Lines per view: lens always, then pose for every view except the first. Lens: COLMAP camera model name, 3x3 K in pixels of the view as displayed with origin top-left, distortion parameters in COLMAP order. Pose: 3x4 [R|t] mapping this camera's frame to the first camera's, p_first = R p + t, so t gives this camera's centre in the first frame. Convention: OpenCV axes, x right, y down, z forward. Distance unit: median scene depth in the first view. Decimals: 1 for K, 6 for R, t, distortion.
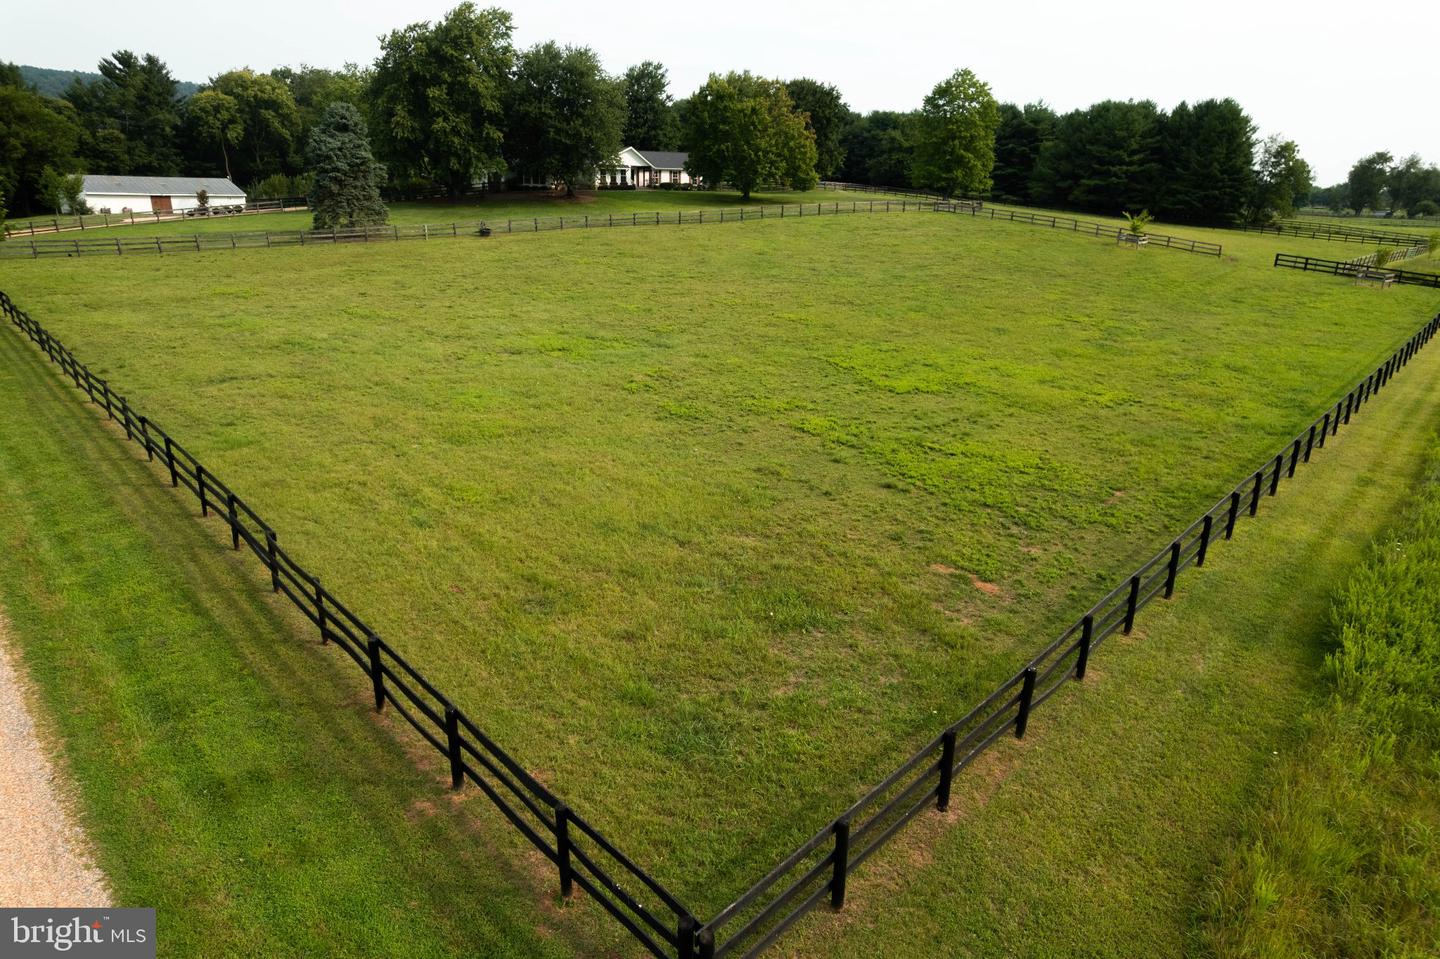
lens RADIAL K [[950.0, 0, 722.7], [0, 950.0, 452.3], [0, 0, 1]] dist [0.001190, 0.004208]
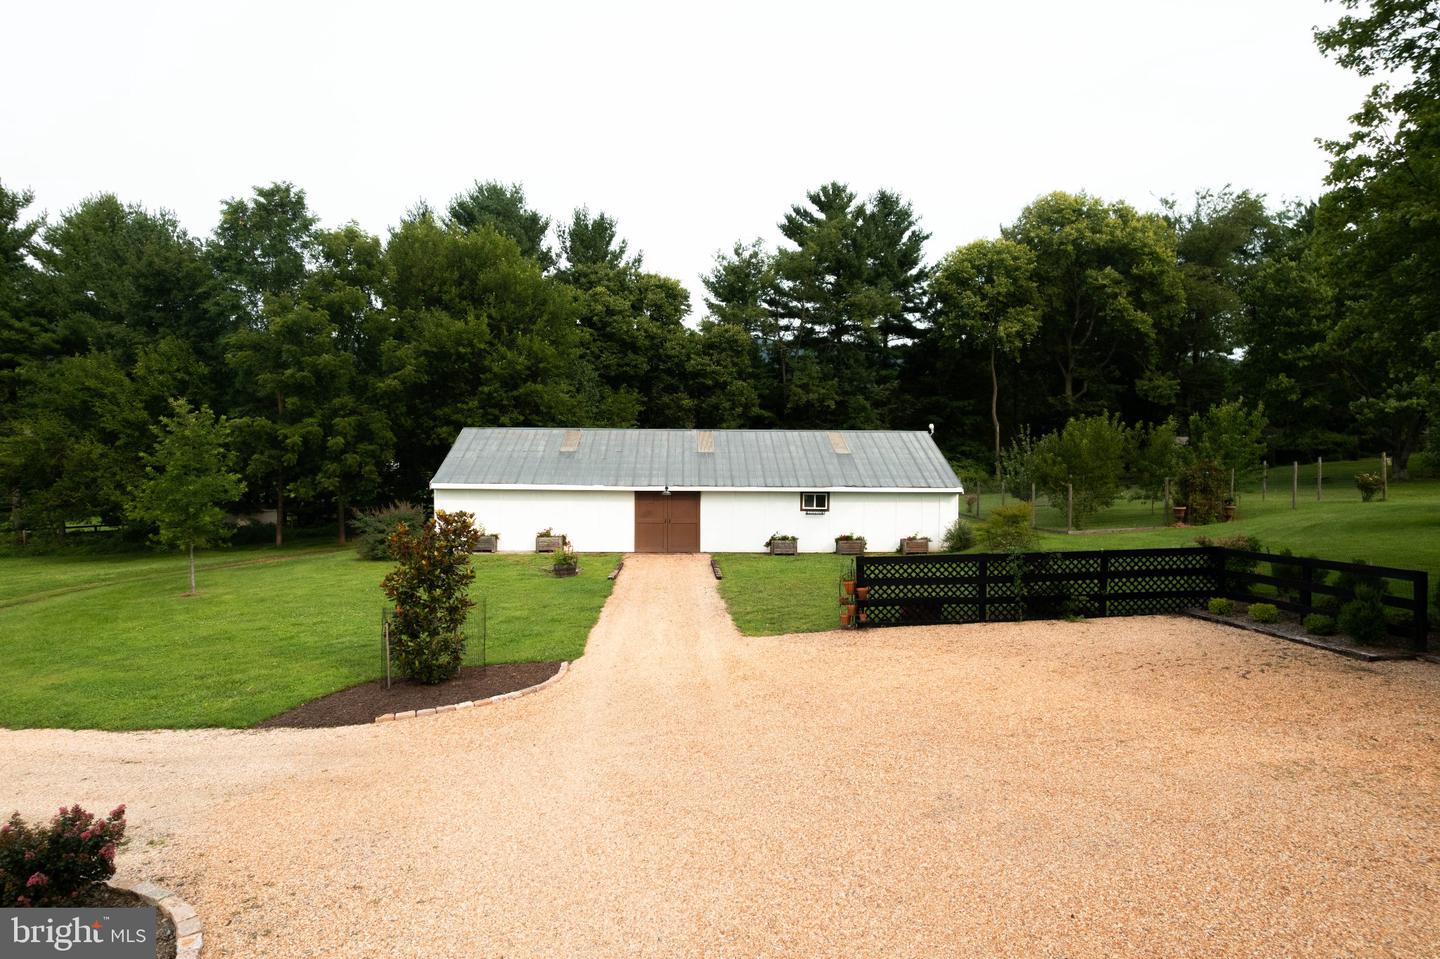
lens RADIAL K [[950.0, 0, 722.7], [0, 950.0, 452.3], [0, 0, 1]] dist [0.001190, 0.004208]
pose [[0.673300, 0.003884, -0.739359, -0.294463], [-0.192952, 0.966257, -0.170637, -0.187712], [0.713748, 0.257551, 0.651330, 0.654039]]
